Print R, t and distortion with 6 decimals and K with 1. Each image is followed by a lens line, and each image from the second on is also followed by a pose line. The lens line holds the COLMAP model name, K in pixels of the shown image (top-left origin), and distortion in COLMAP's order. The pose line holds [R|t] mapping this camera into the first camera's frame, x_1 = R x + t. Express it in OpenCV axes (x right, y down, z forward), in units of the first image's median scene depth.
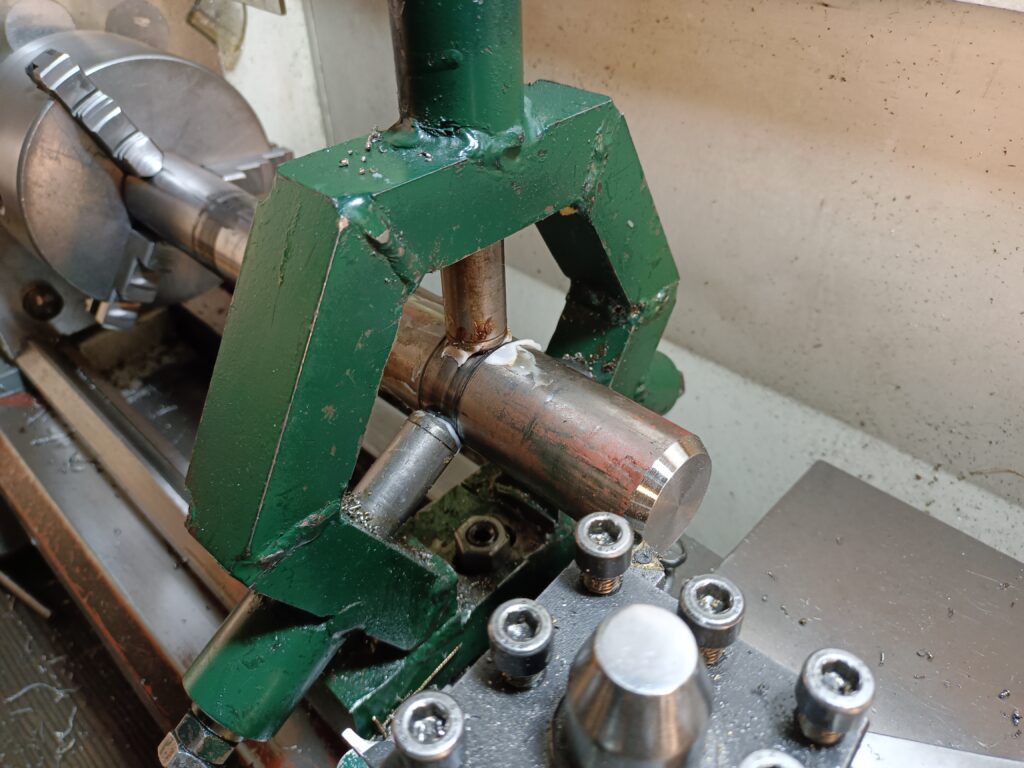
lens RADIAL K [[758.7, 0, 518.4], [0, 758.7, 375.3], [0, 0, 1]] dist [0.025829, -0.042319]
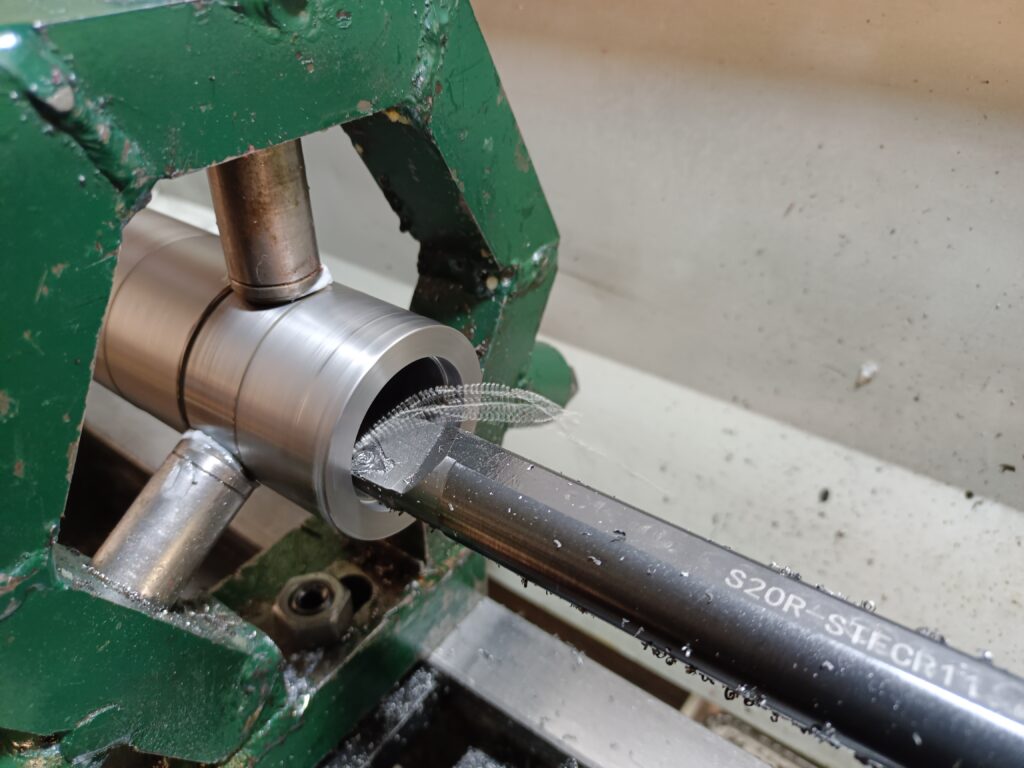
lens RADIAL K [[778.2, 0, 491.4], [0, 778.2, 381.3], [0, 0, 1]] dist [0.001880, -0.042659]
pose [[0.992564, -0.063675, 0.103738, 0.050407], [0.069131, 0.996360, -0.049880, 0.057714], [-0.100184, 0.056680, 0.993353, 0.223962]]
